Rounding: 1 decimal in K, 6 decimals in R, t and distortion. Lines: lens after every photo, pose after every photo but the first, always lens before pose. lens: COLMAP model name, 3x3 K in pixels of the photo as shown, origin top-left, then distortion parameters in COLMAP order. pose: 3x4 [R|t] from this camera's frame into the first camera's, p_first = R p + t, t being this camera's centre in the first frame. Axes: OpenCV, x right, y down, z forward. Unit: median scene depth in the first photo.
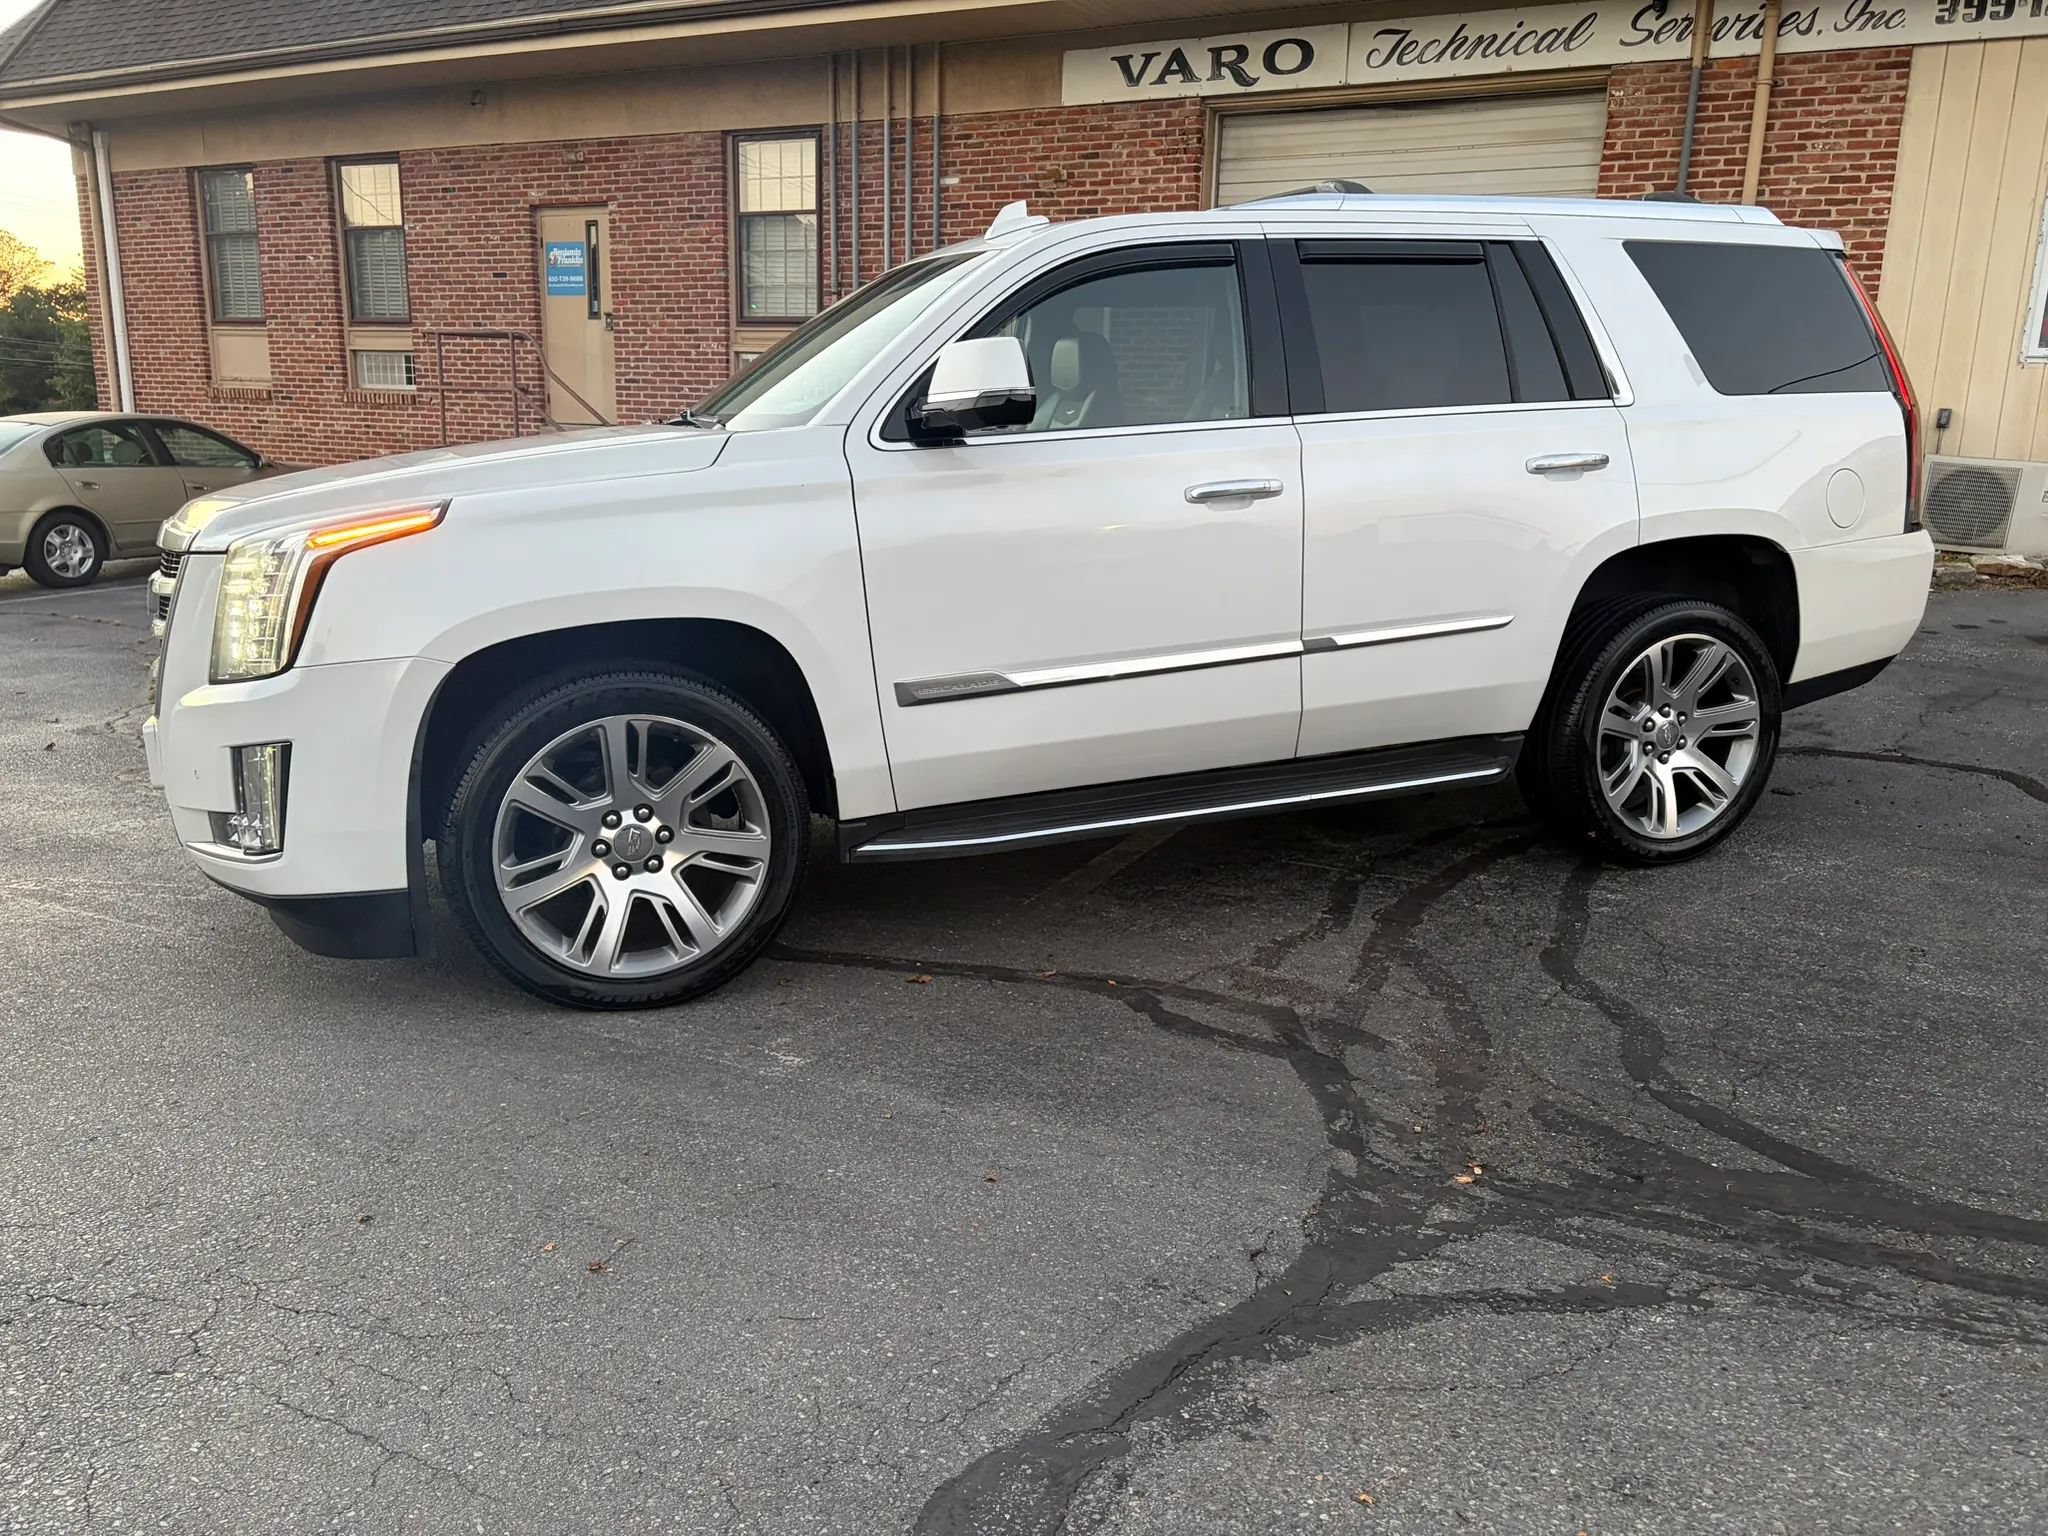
lens RADIAL K [[1546.6, 0, 1021.6], [0, 1546.6, 770.1], [0, 0, 1]] dist [0.063872, -0.067786]
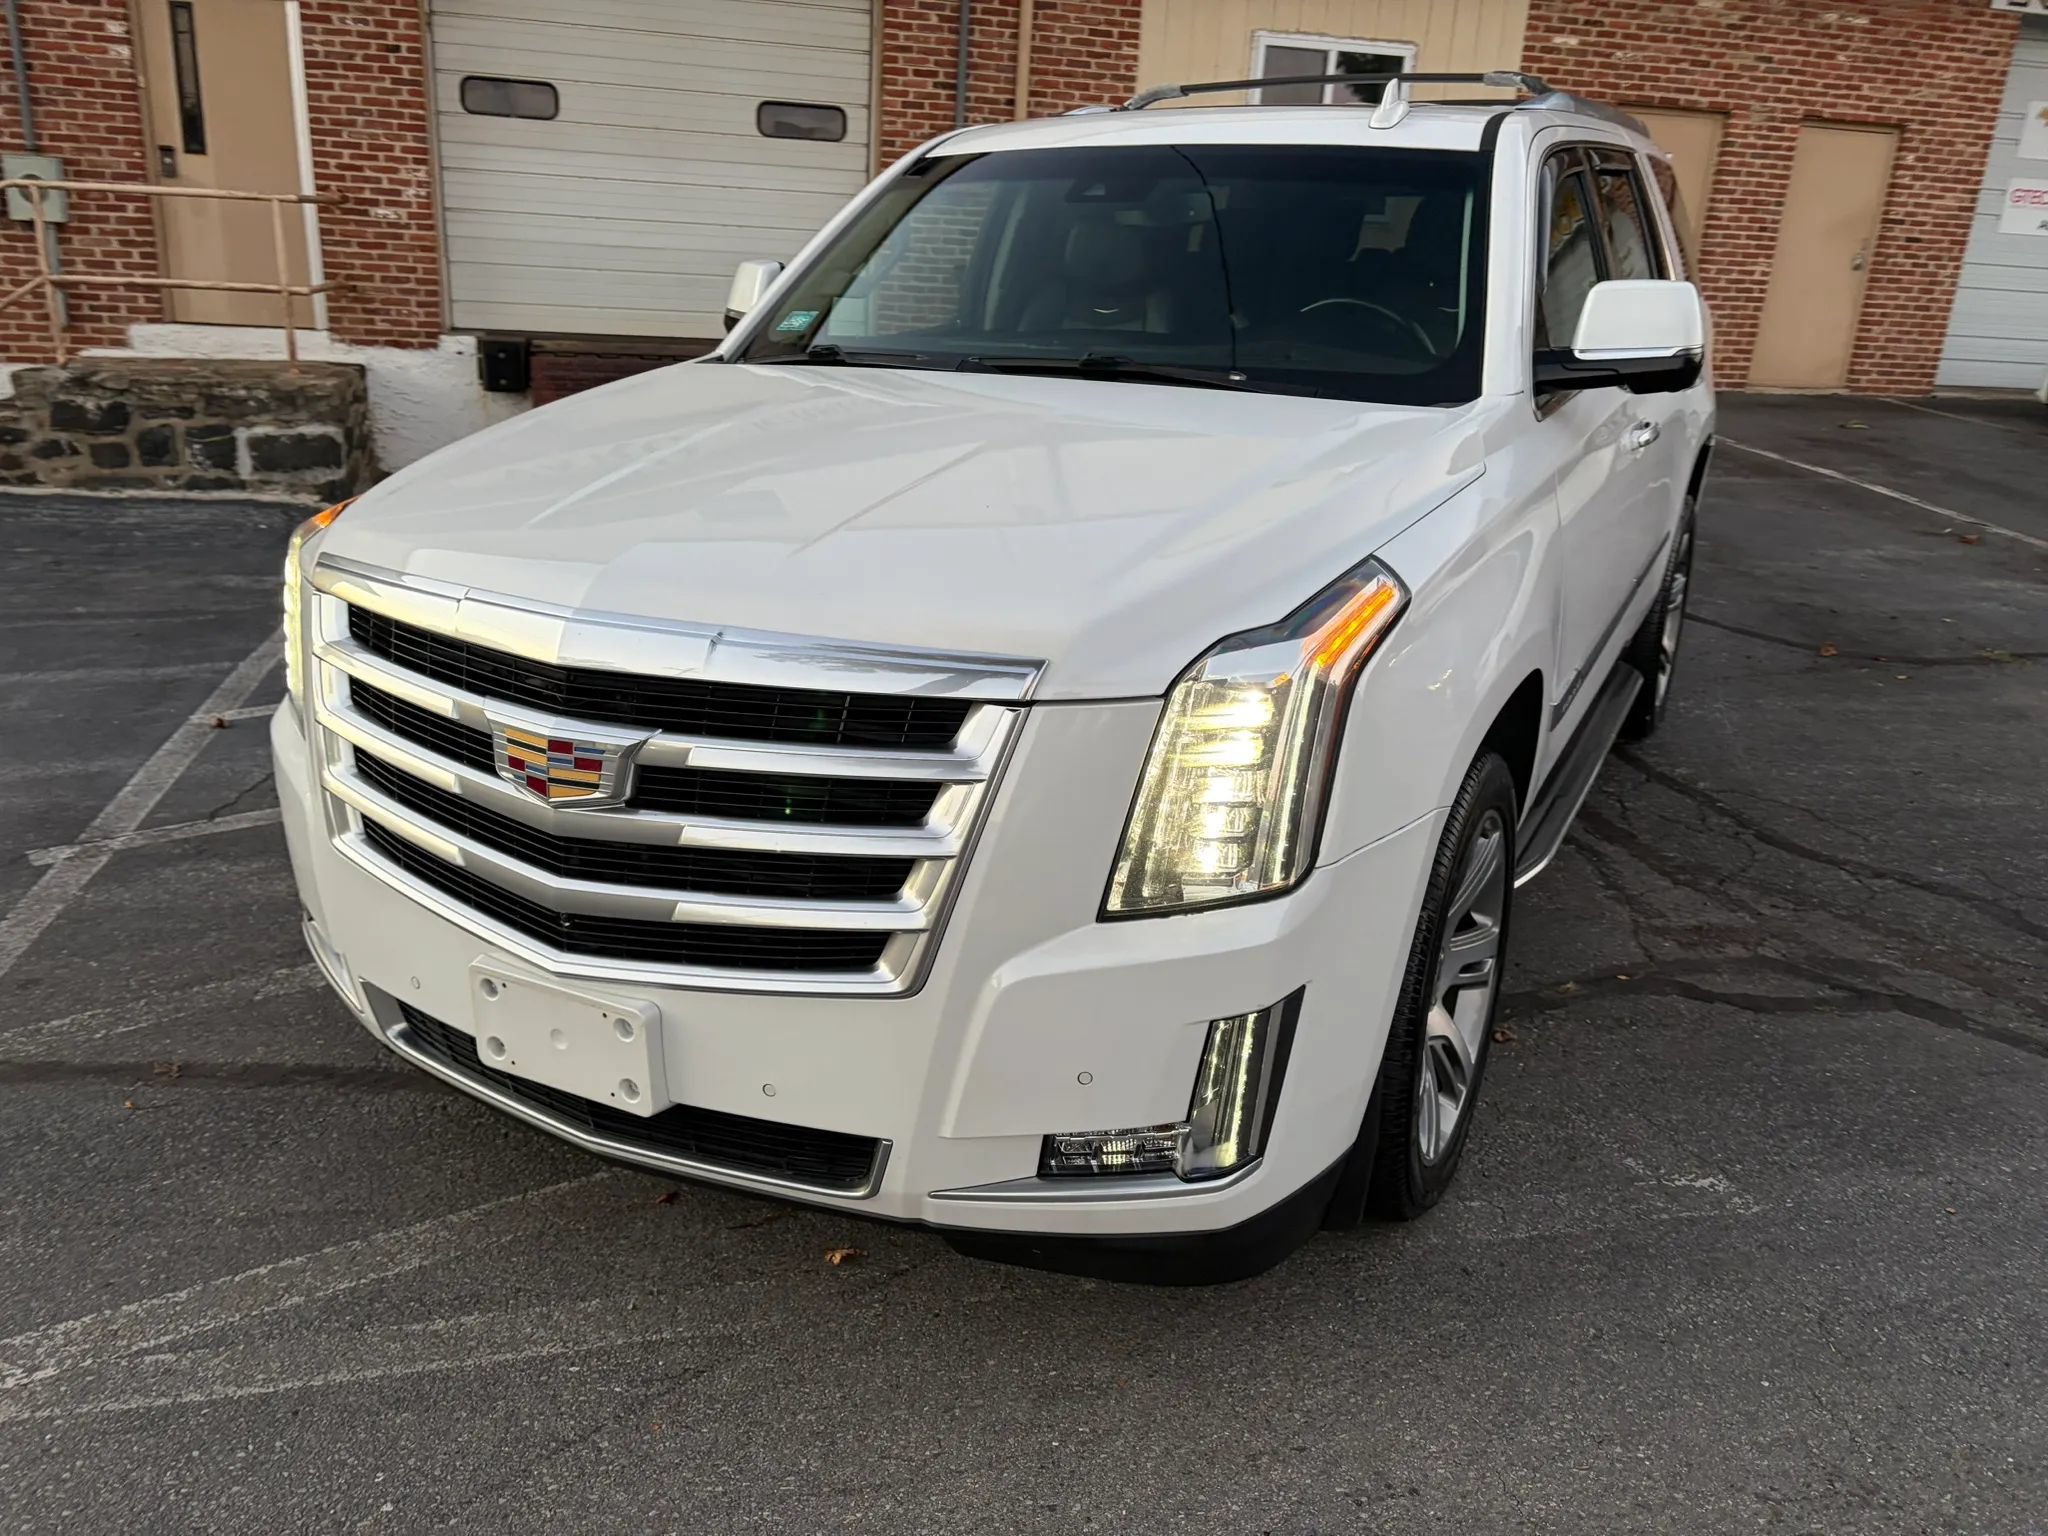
lens RADIAL K [[1546.6, 0, 1012.7], [0, 1546.6, 779.6], [0, 0, 1]] dist [0.063872, -0.067786]
pose [[0.759051, -0.197574, 0.620328, -0.665652], [0.113888, 0.978443, 0.172276, -0.157039], [-0.640993, -0.060118, 0.765189, 0.440249]]
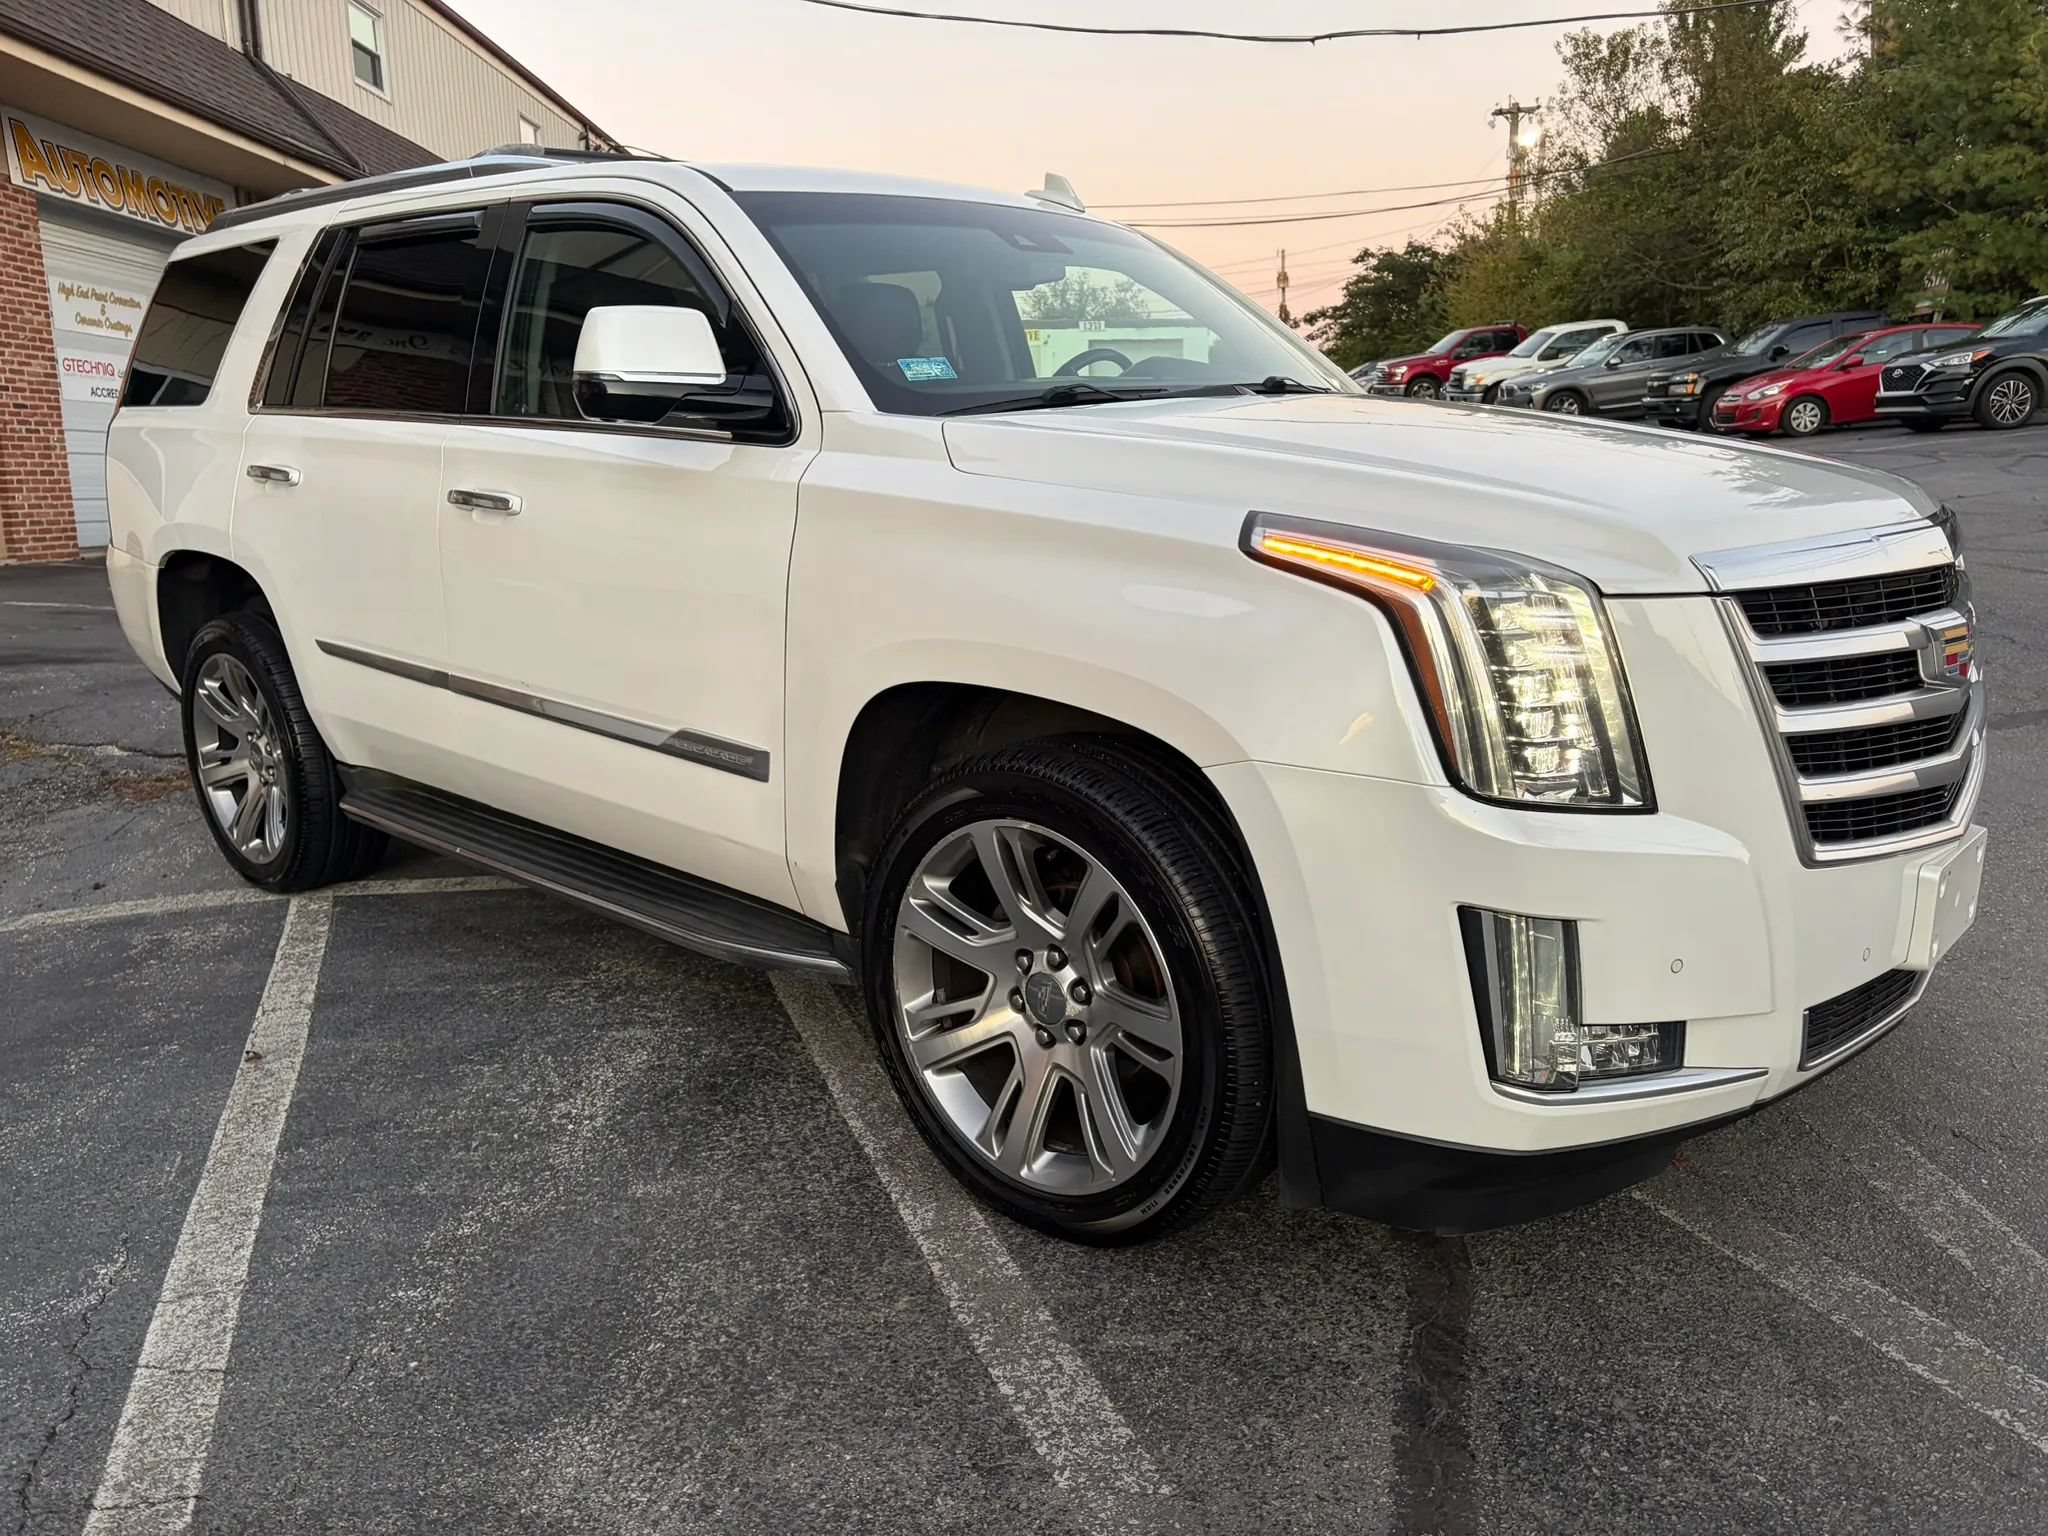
lens RADIAL K [[1546.6, 0, 1012.8], [0, 1546.6, 779.1], [0, 0, 1]] dist [0.063872, -0.067786]
pose [[-0.443190, -0.181341, 0.877894, -0.818666], [0.212310, 0.930228, 0.299333, -0.285225], [-0.870923, 0.319047, -0.373767, 1.371507]]
